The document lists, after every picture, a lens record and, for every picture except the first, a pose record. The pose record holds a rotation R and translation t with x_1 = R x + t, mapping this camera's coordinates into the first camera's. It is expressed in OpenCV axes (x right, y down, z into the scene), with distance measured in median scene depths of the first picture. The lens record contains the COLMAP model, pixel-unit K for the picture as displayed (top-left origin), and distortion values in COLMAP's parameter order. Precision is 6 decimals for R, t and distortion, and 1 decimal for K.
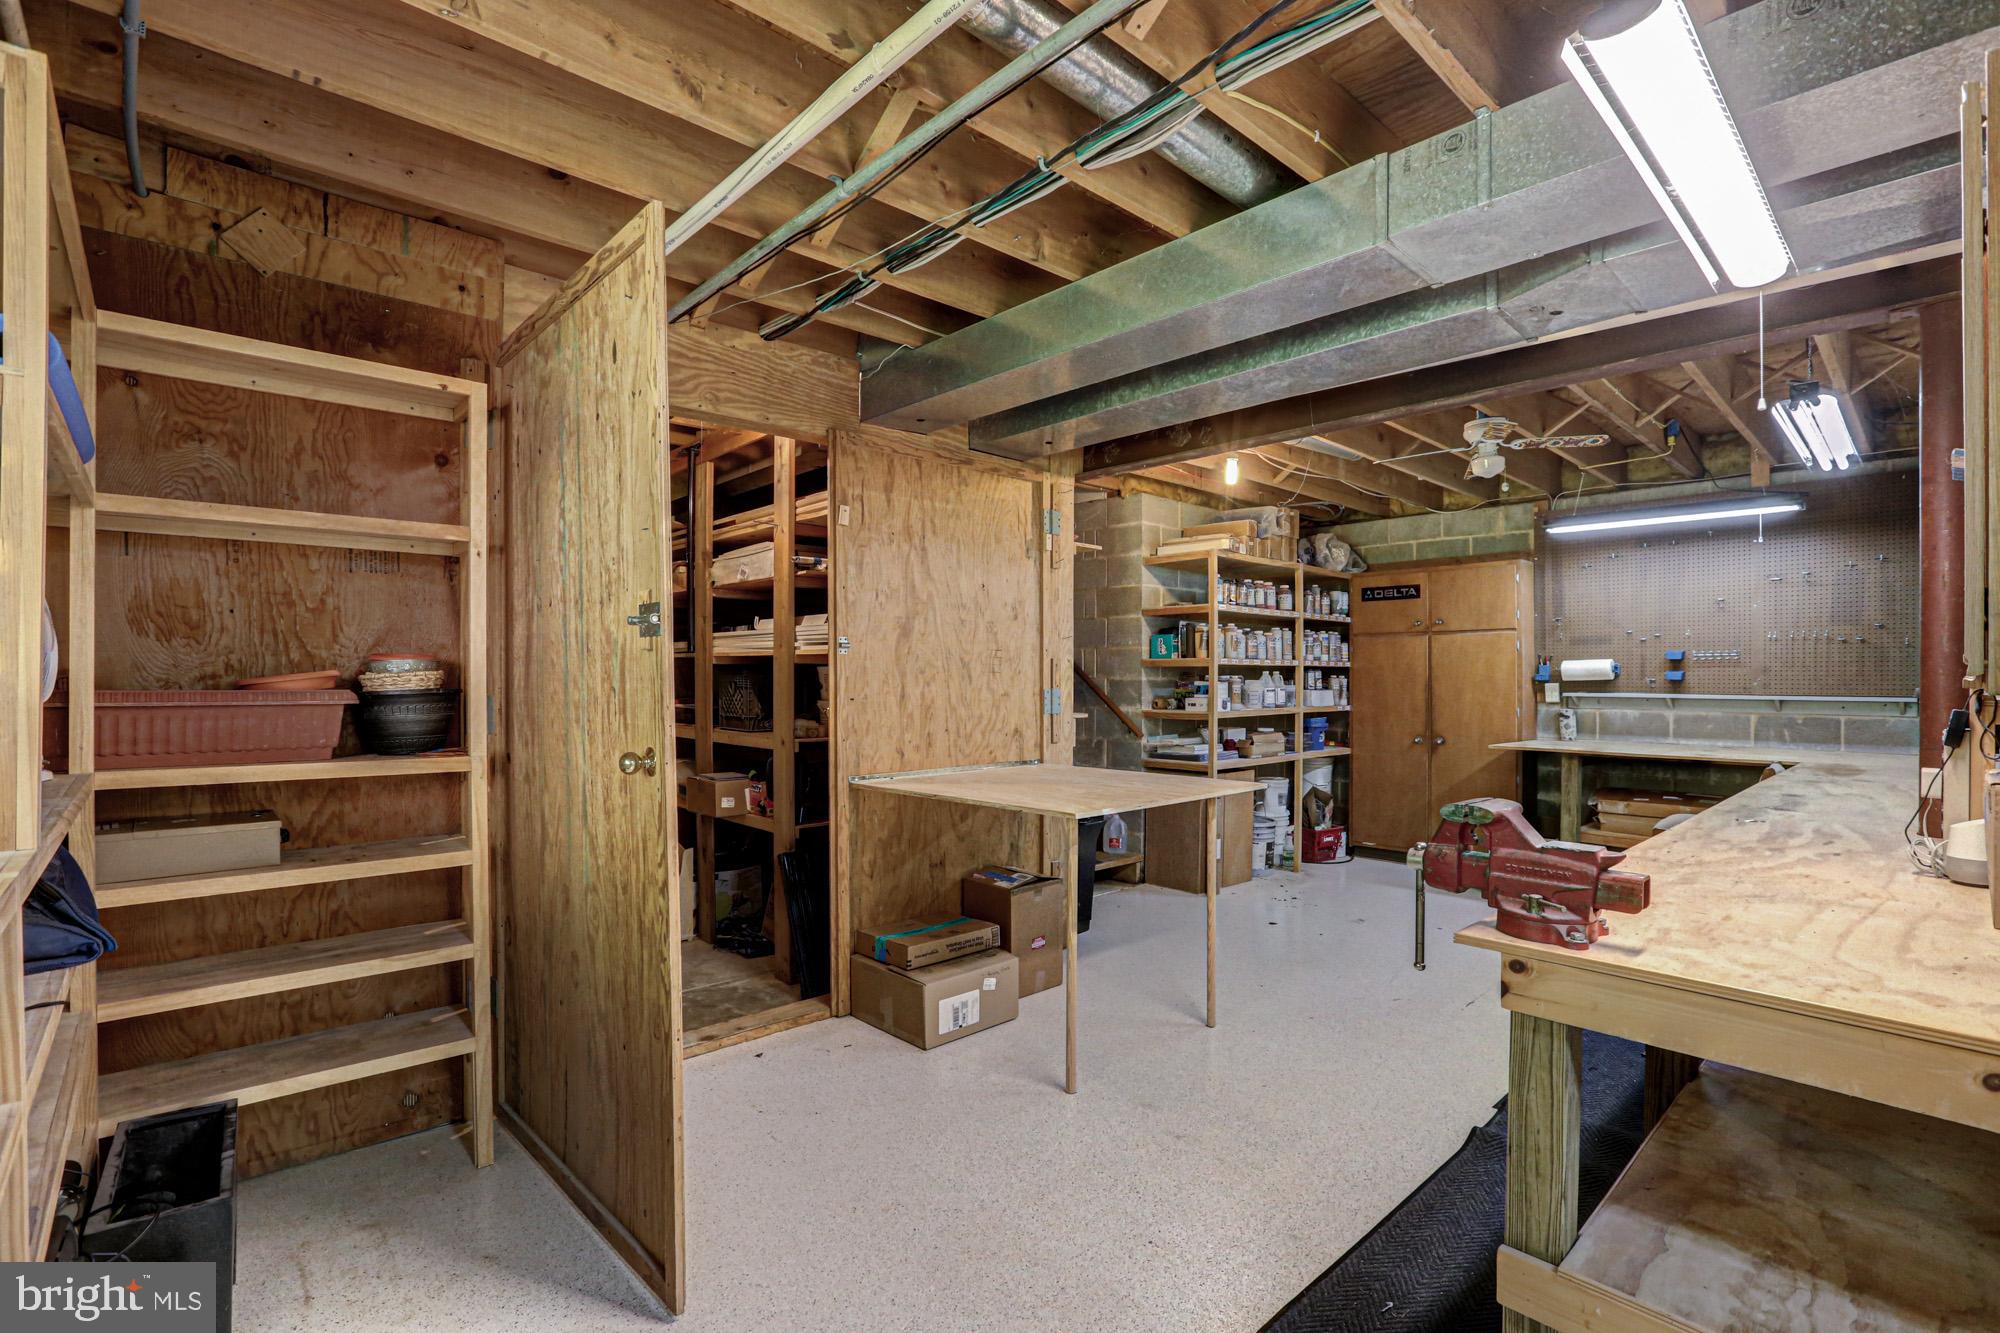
lens RADIAL K [[939.3, 0, 1002.8], [0, 939.3, 682.2], [0, 0, 1]] dist [0.000097, 0.000168]
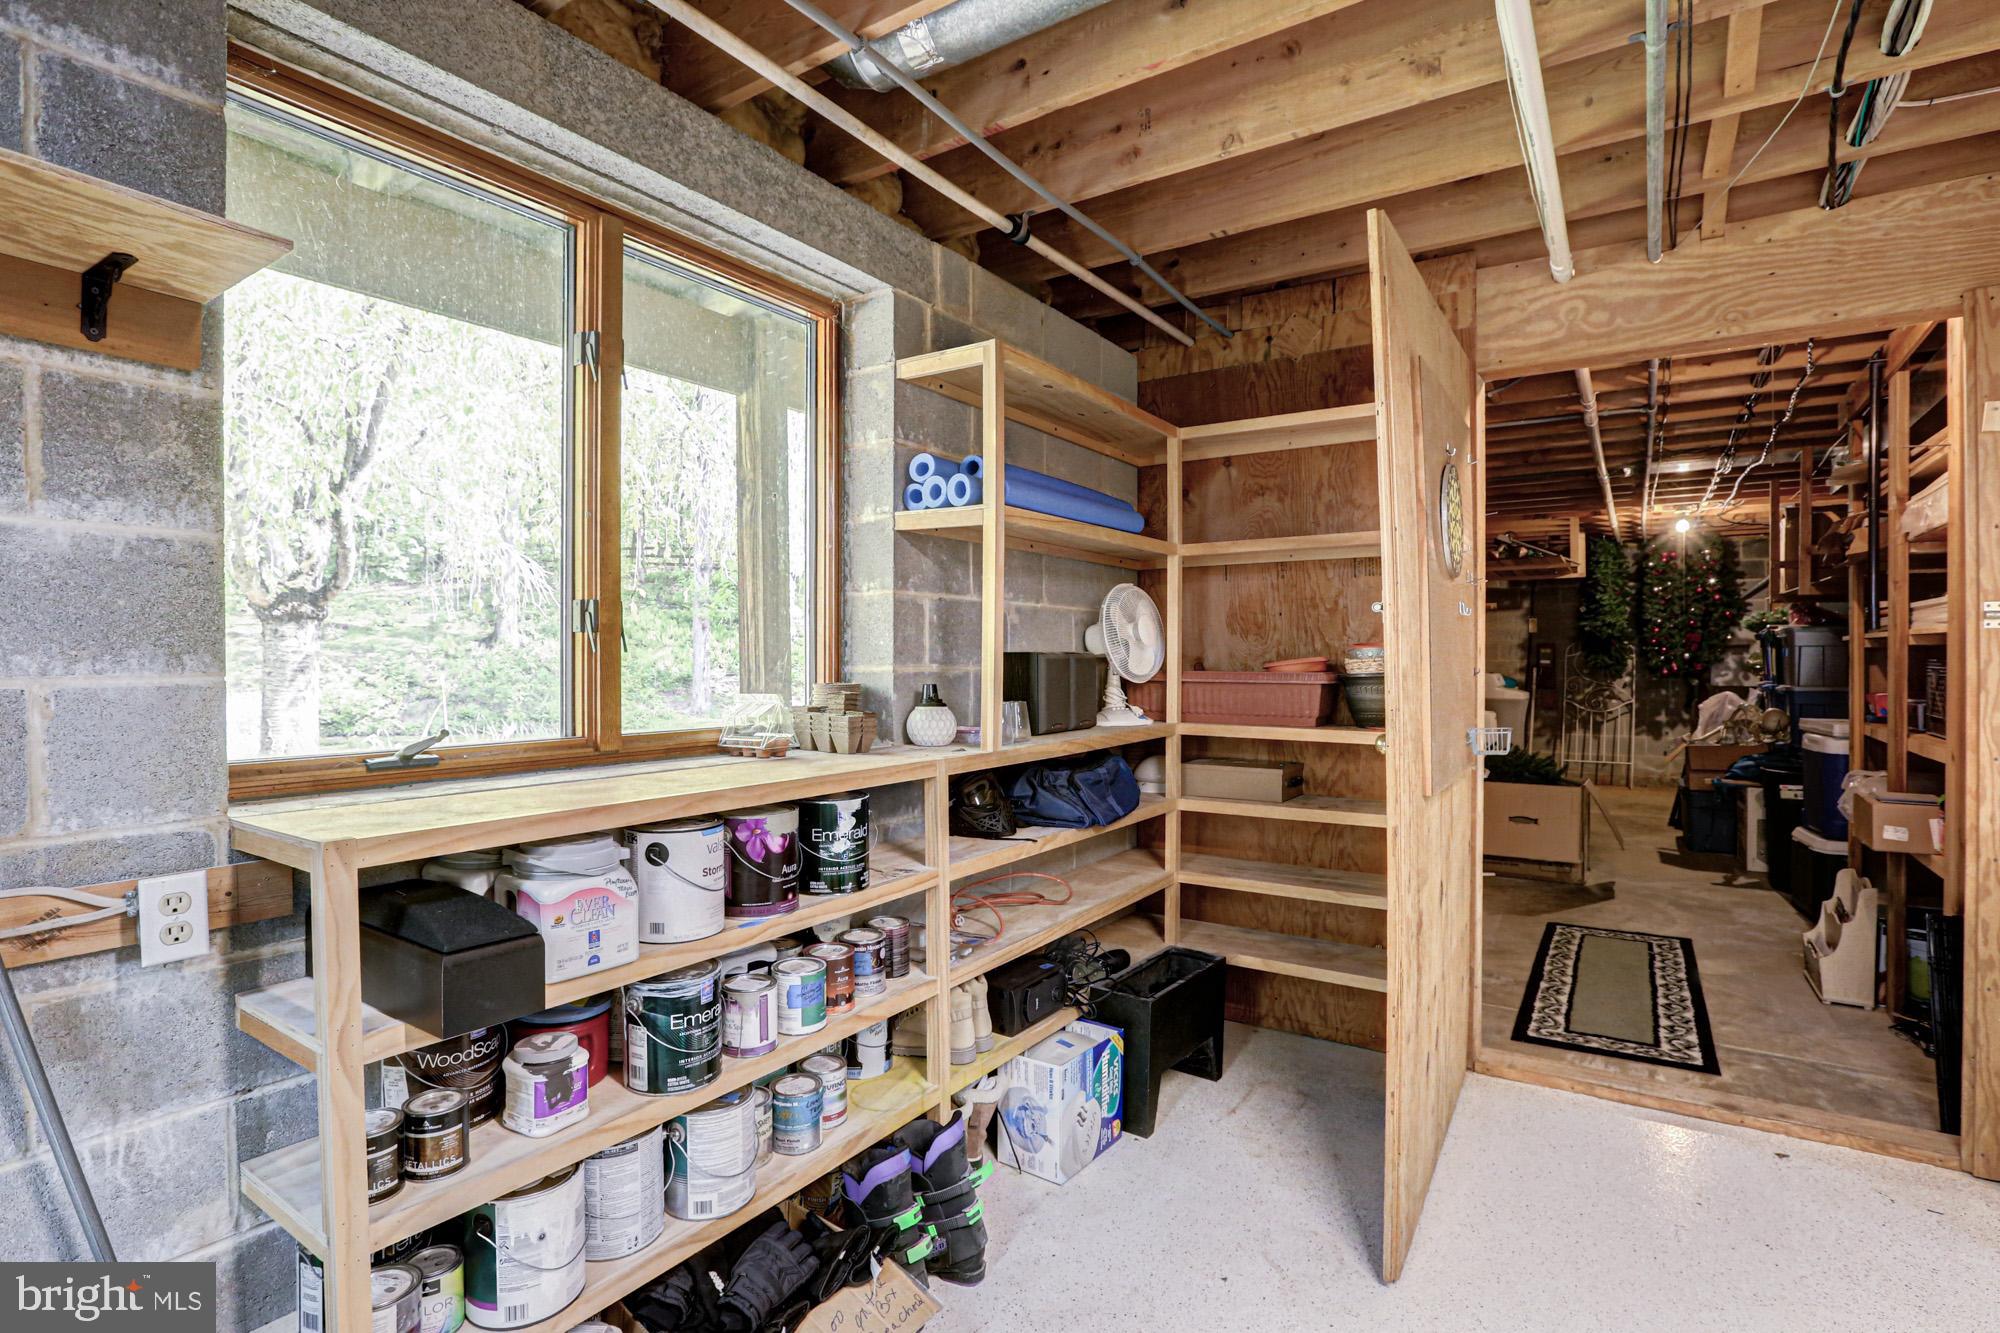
lens RADIAL K [[976.4, 0, 1034.2], [0, 976.4, 671.9], [0, 0, 1]] dist [0.000524, 0.000751]
pose [[0.286297, 0.006610, -0.958118, 0.423548], [-0.005655, 0.999970, 0.005209, 0.002865], [0.958124, 0.003927, 0.286325, 0.238215]]
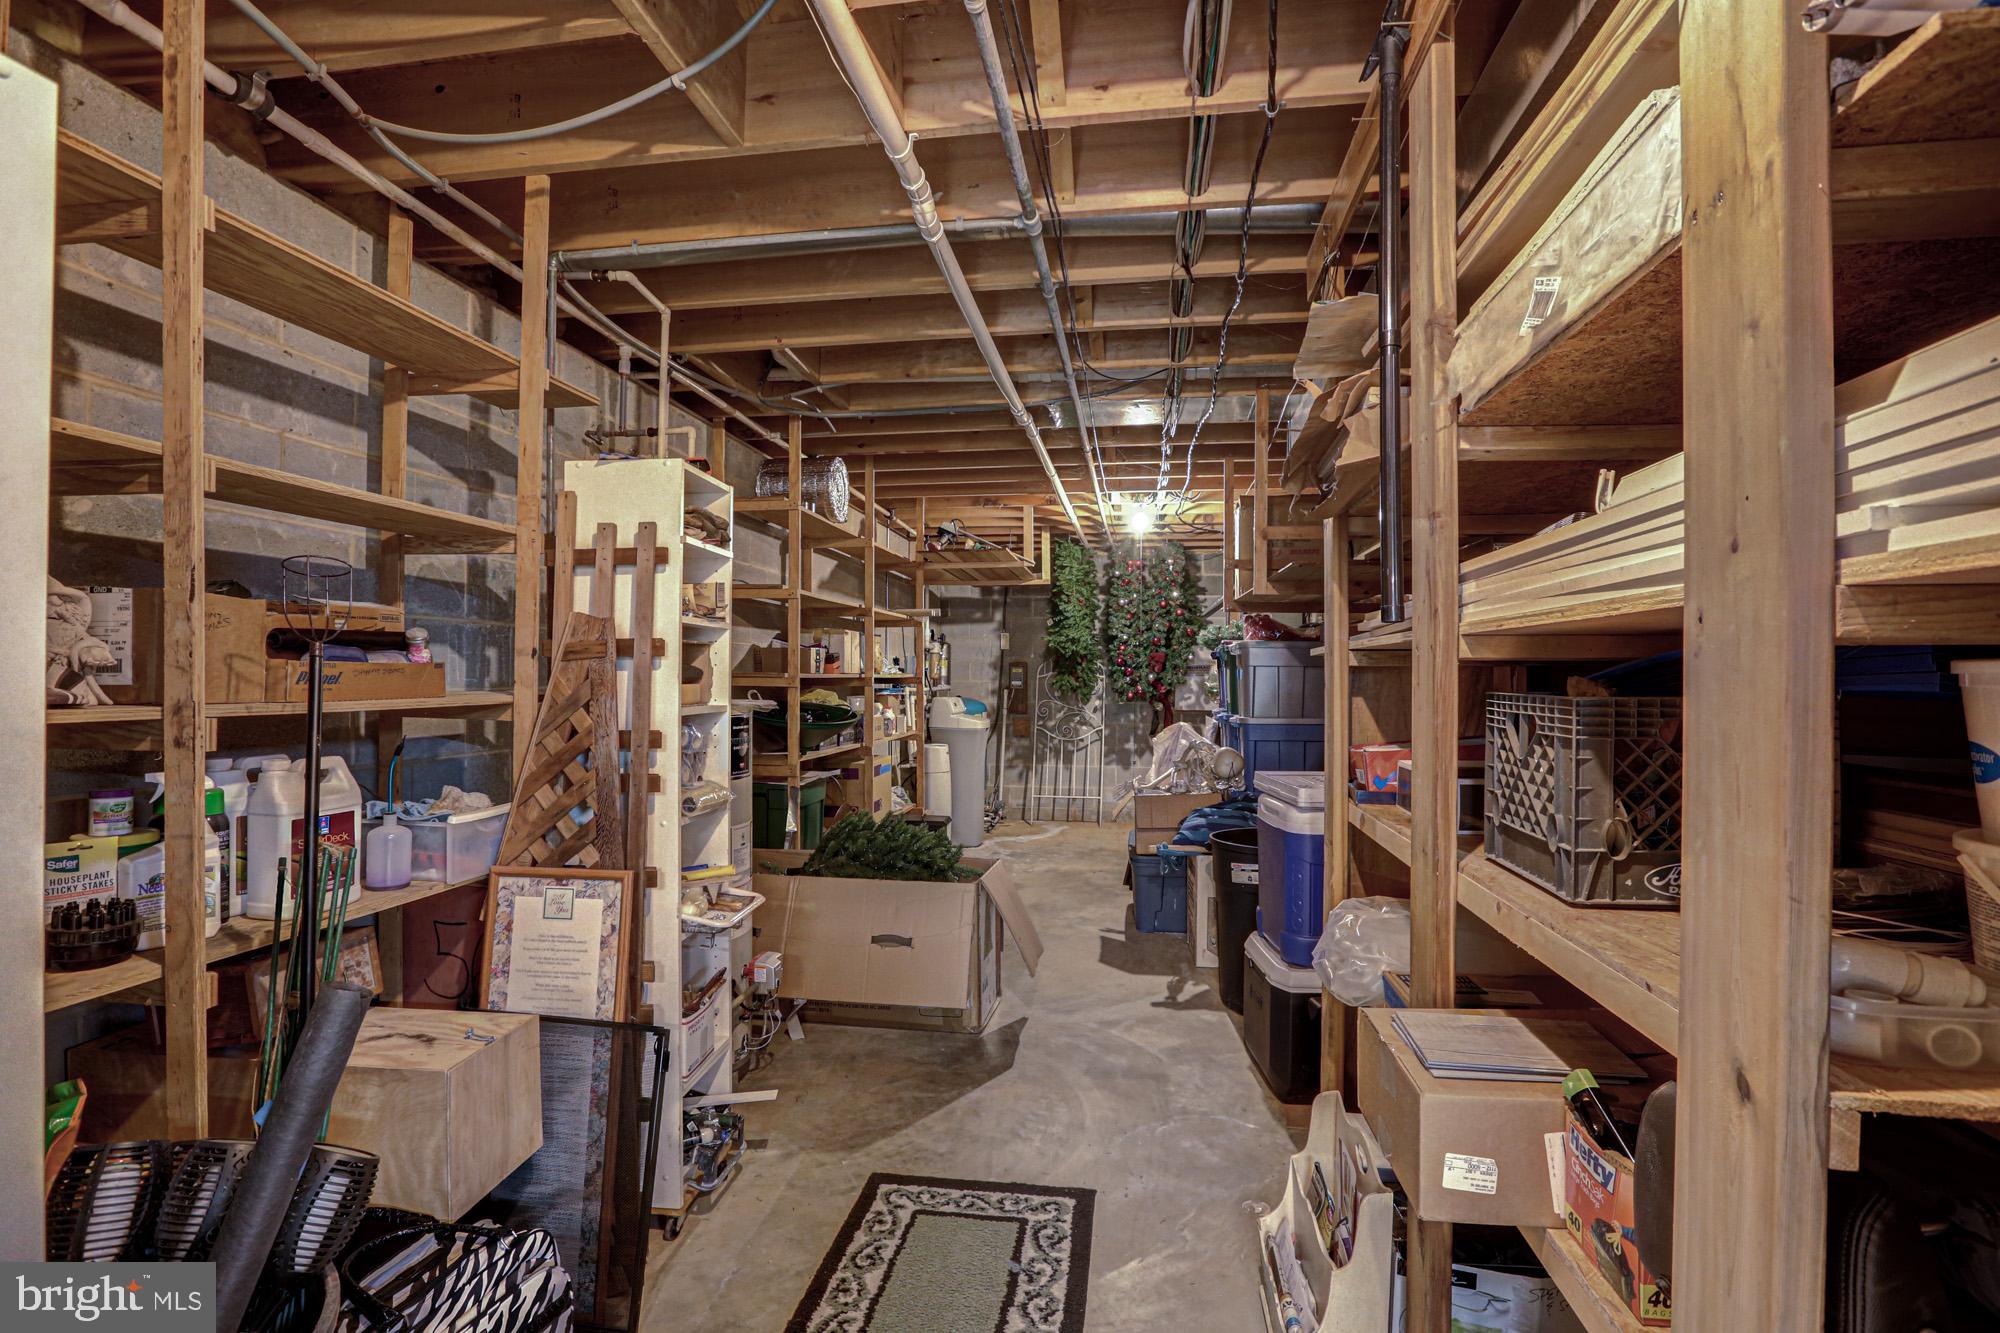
lens RADIAL K [[907.3, 0, 1012.9], [0, 907.3, 684.3], [0, 0, 1]] dist [-0.023770, 0.000288]
pose [[0.641042, 0.003611, -0.767497, -0.315884], [-0.008746, 0.999958, -0.002600, -0.015757], [0.767456, 0.008379, 0.641047, 1.278351]]
